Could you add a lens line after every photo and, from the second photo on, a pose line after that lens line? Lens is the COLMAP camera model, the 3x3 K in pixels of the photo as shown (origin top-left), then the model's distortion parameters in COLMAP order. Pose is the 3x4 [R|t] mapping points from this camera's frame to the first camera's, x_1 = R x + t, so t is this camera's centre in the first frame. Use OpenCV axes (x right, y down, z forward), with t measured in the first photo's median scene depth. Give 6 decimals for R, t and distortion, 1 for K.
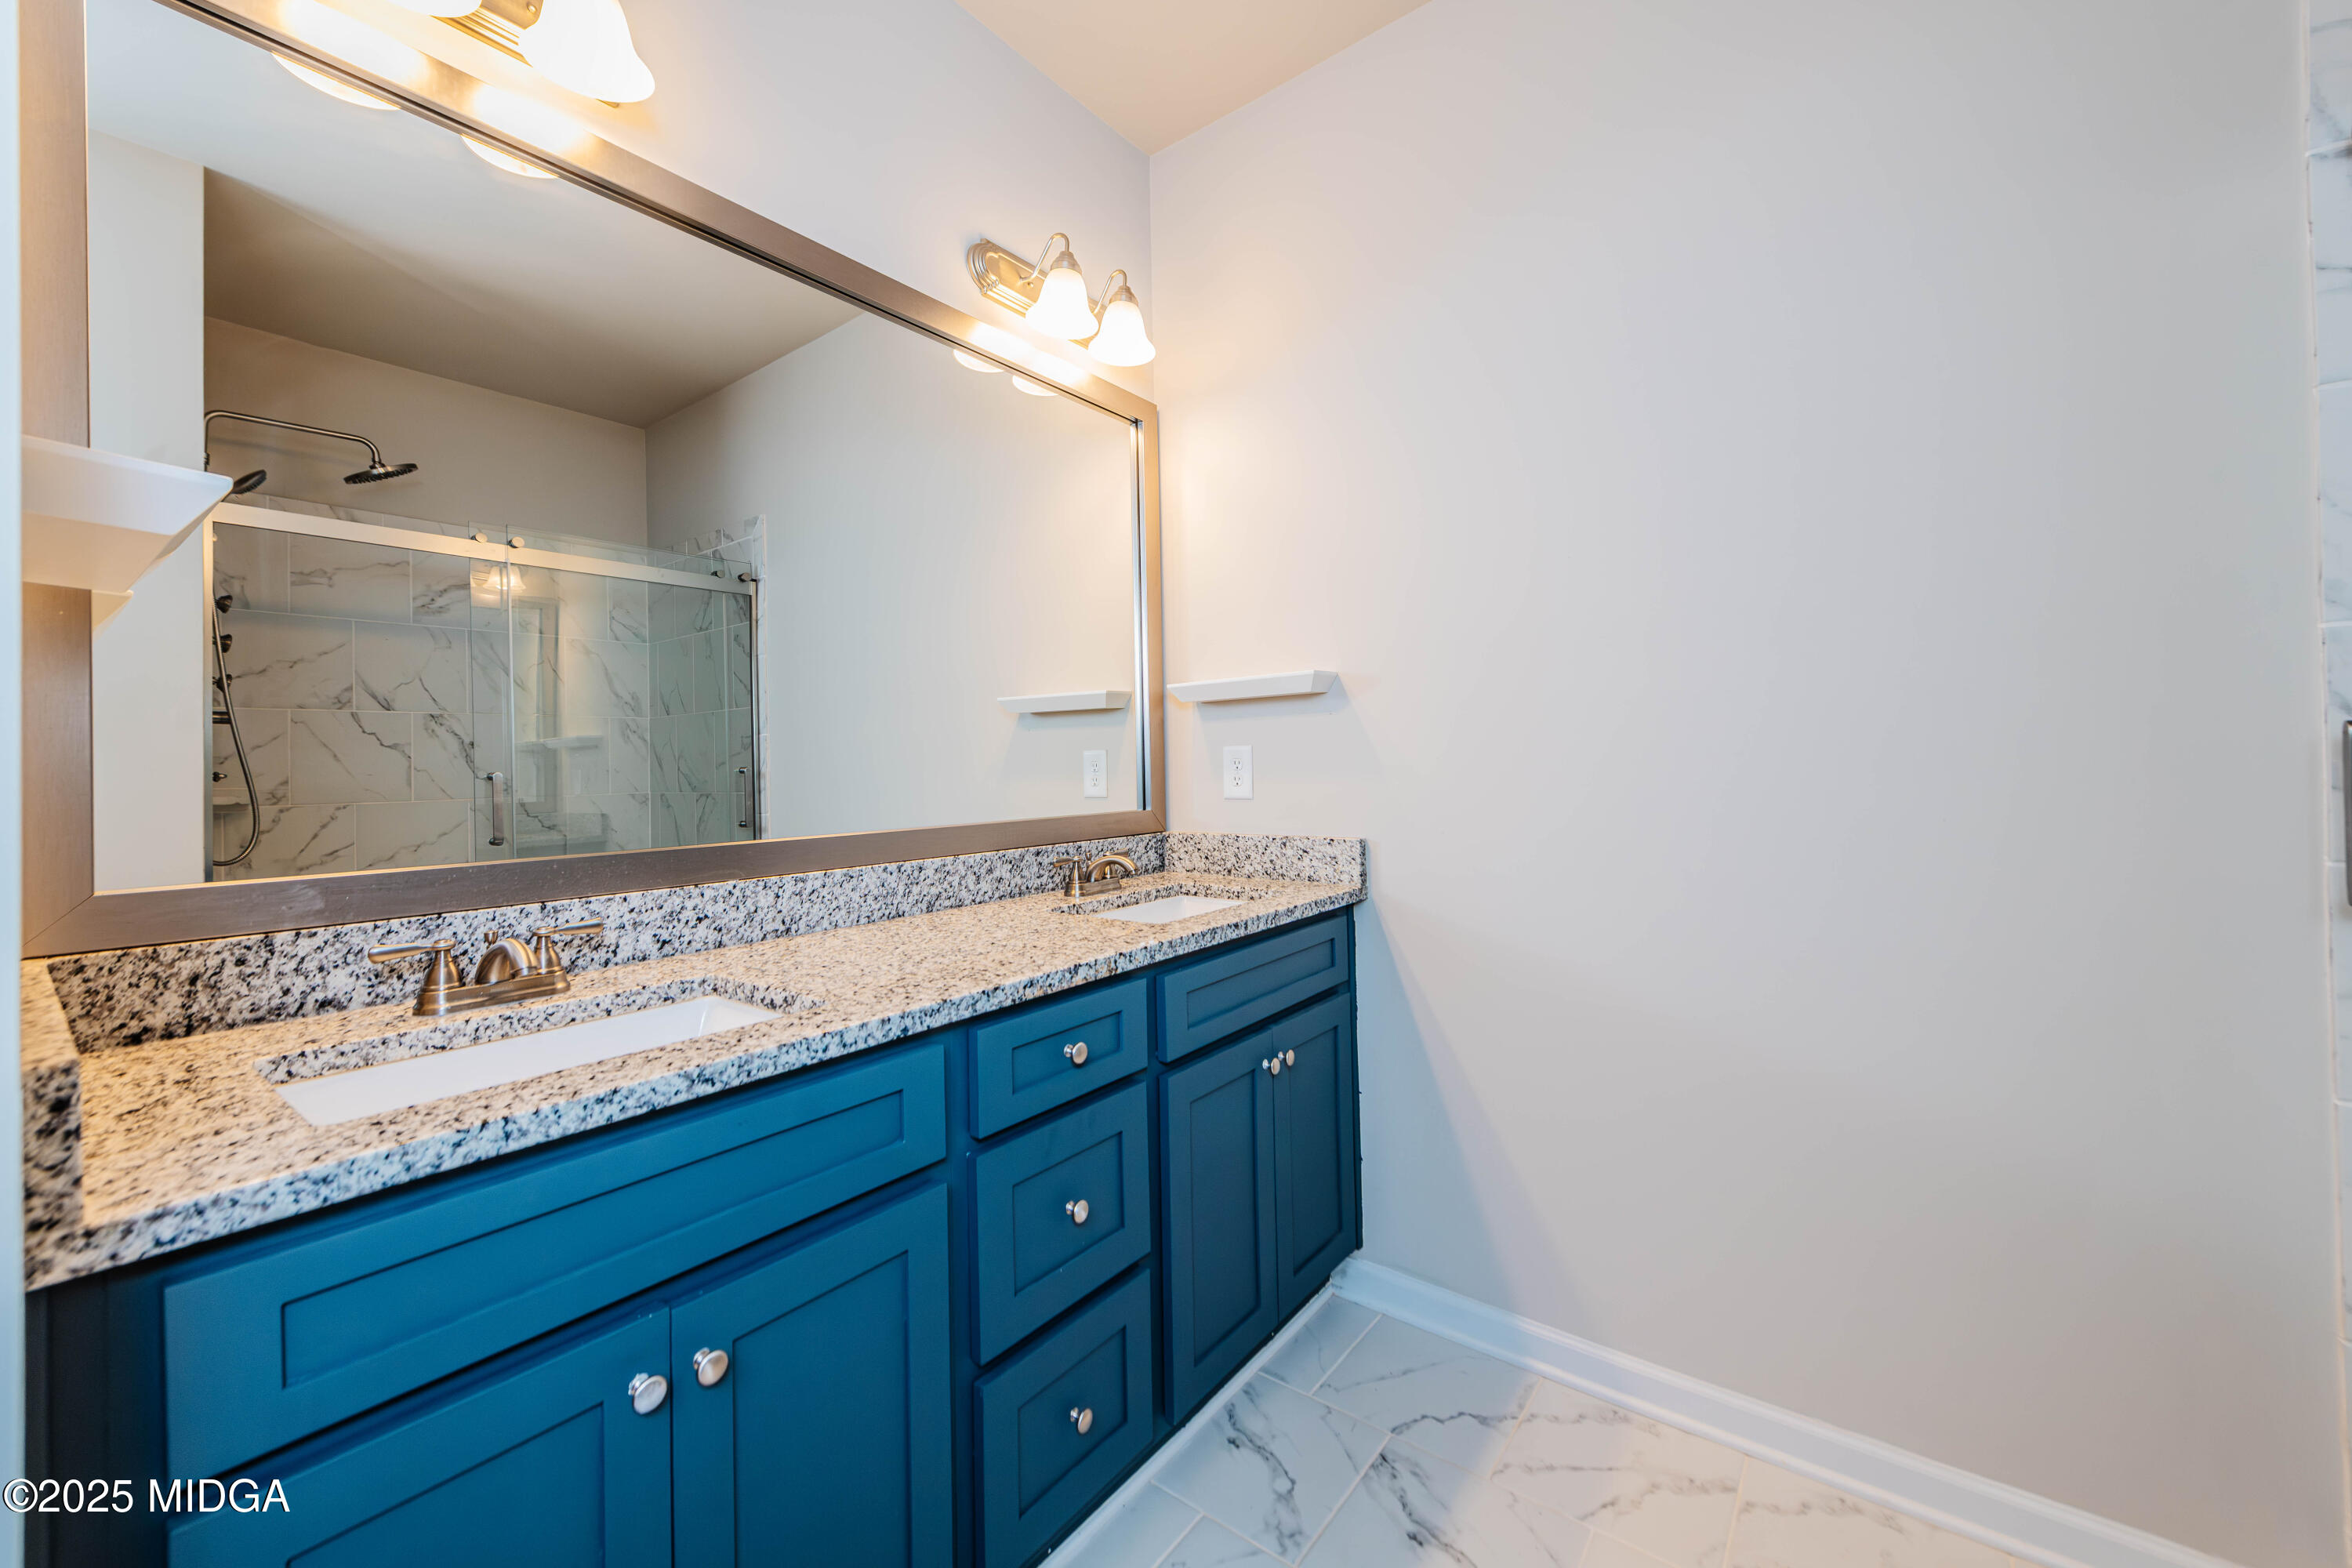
lens RADIAL K [[927.1, 0, 1170.2], [0, 927.1, 755.4], [0, 0, 1]] dist [0.004432, -0.000744]
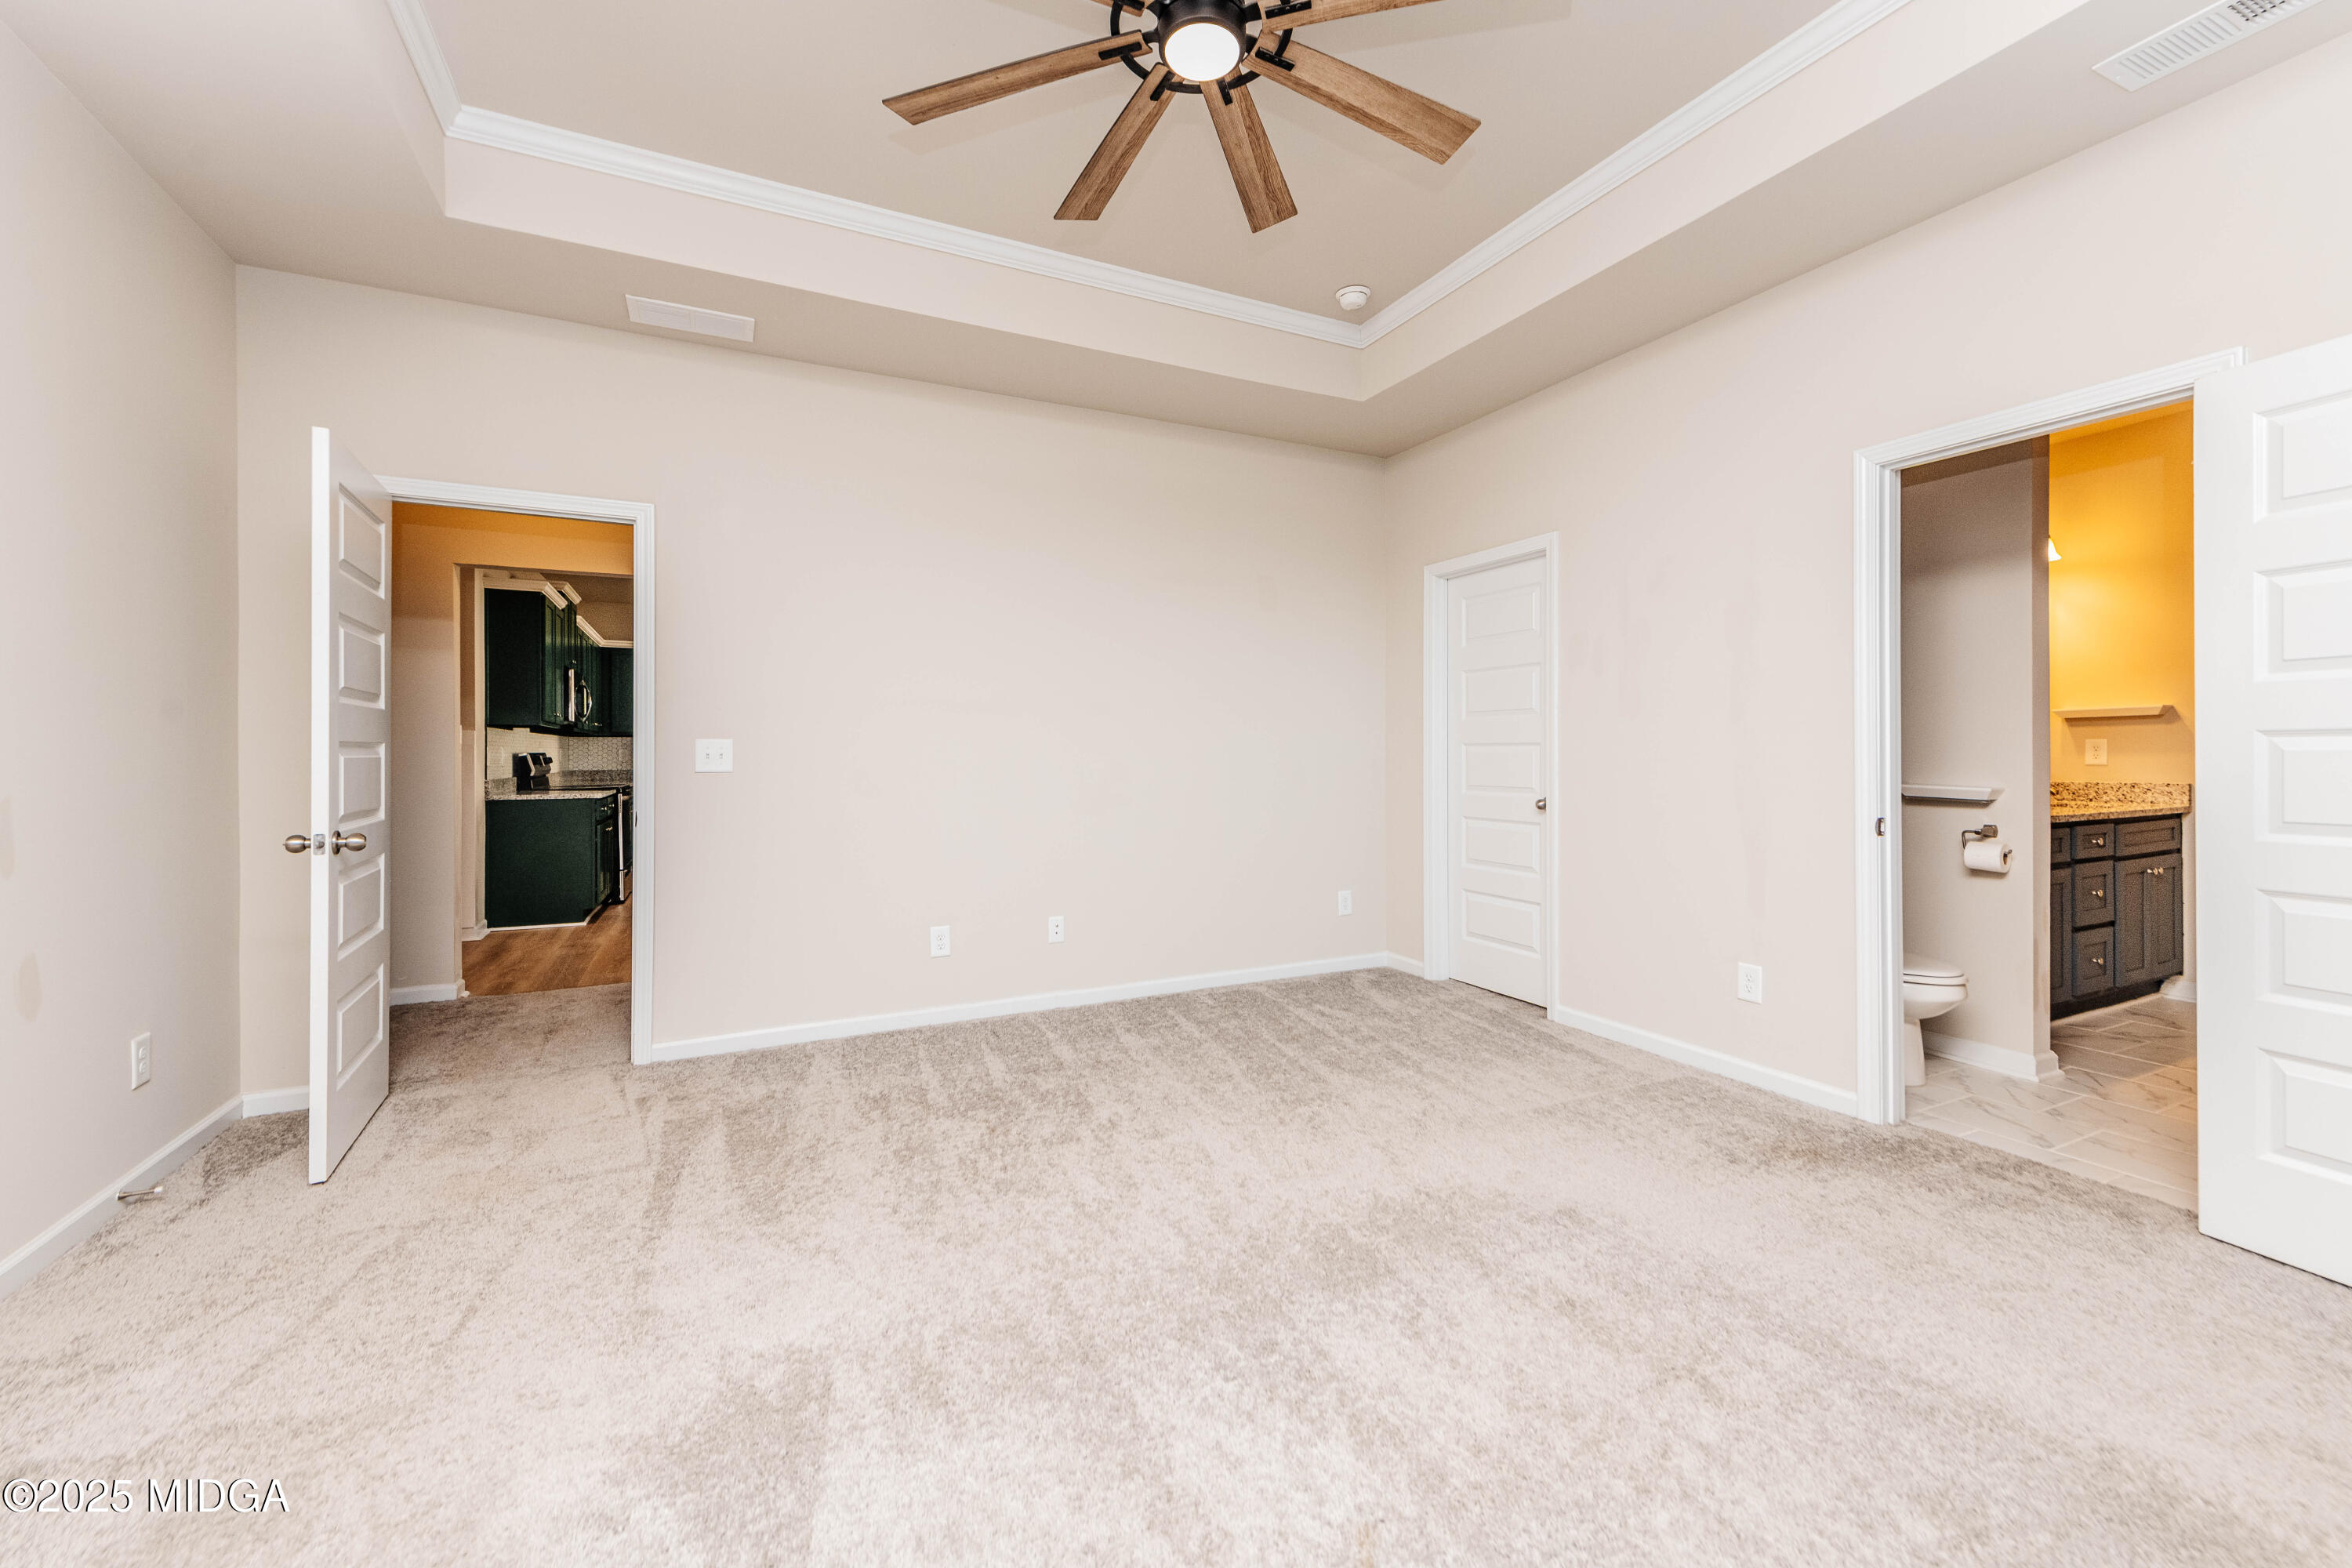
lens RADIAL K [[927.1, 0, 1170.2], [0, 927.1, 755.4], [0, 0, 1]] dist [0.004432, -0.000744]
pose [[0.899505, 0.015888, -0.436622, -0.973104], [-0.012374, 0.999864, 0.010893, 0.029983], [0.436735, -0.004396, 0.899579, -1.964000]]
